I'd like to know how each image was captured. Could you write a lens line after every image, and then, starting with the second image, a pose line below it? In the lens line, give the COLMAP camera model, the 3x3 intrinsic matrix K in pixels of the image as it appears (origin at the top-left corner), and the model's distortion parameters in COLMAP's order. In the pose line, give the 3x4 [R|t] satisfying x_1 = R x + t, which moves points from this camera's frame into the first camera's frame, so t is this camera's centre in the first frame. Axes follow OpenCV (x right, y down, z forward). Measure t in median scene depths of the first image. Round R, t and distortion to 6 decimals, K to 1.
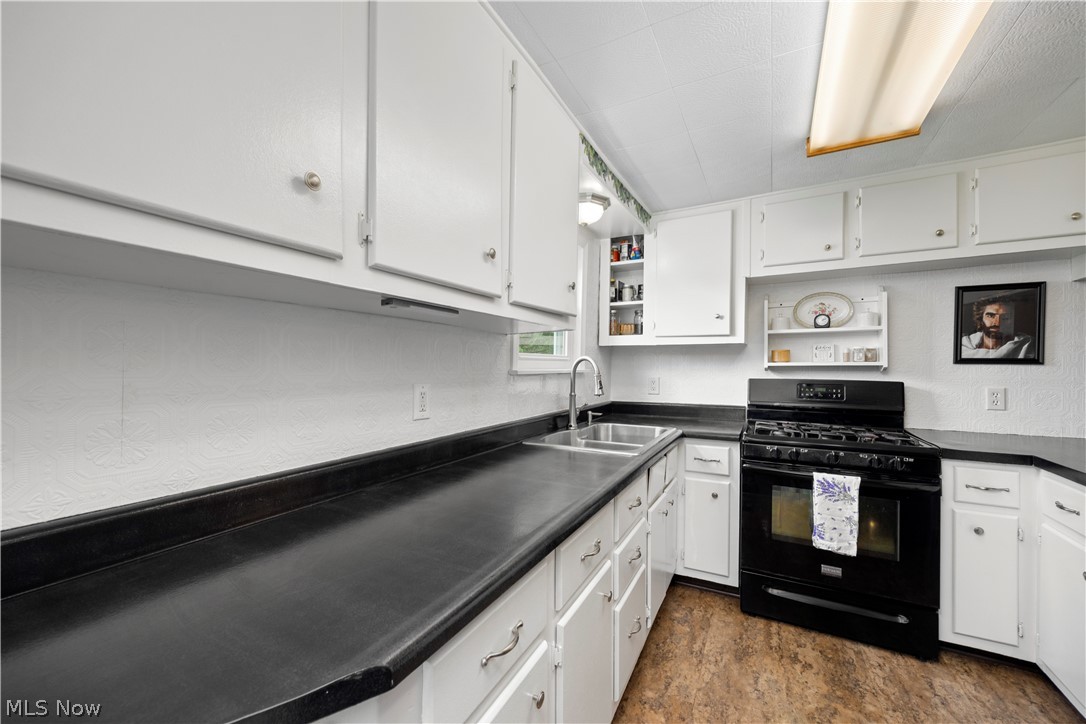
lens RADIAL K [[417.7, 0, 542.2], [0, 417.7, 374.0], [0, 0, 1]] dist [0.006441, 0.000008]
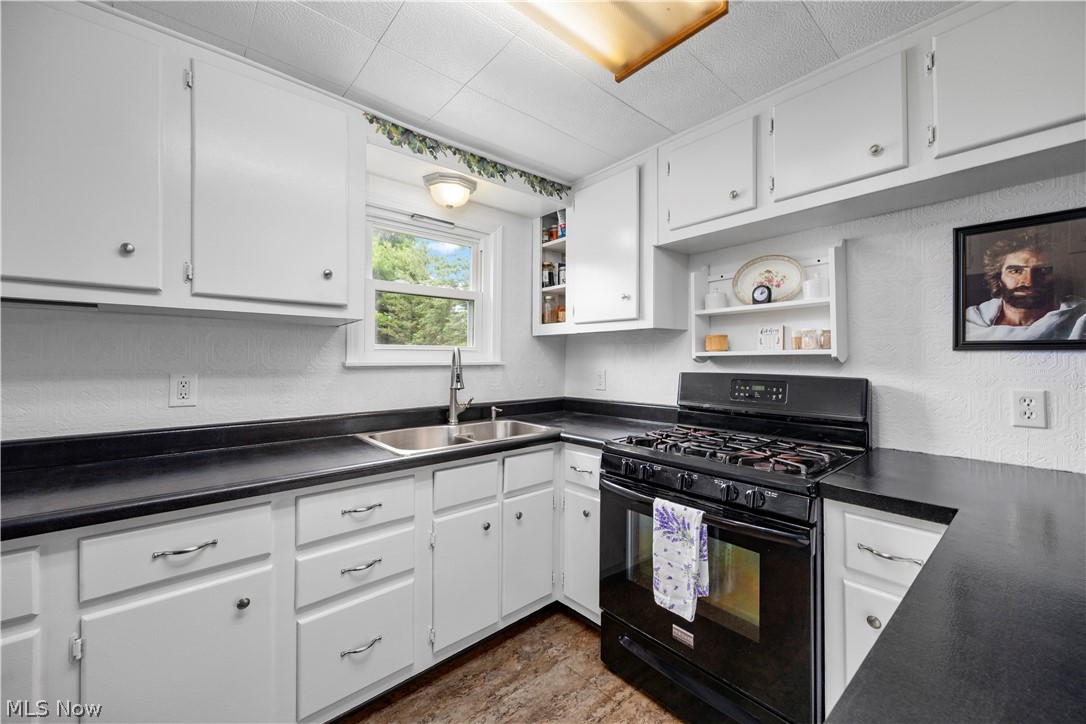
lens RADIAL K [[417.1, 0, 543.0], [0, 417.1, 362.0], [0, 0, 1]] dist [0.000270, 0.000115]
pose [[0.937438, -0.001826, -0.348147, 0.615534], [-0.002735, 0.999917, -0.012610, 0.002276], [0.348141, 0.012774, 0.937355, 0.197003]]
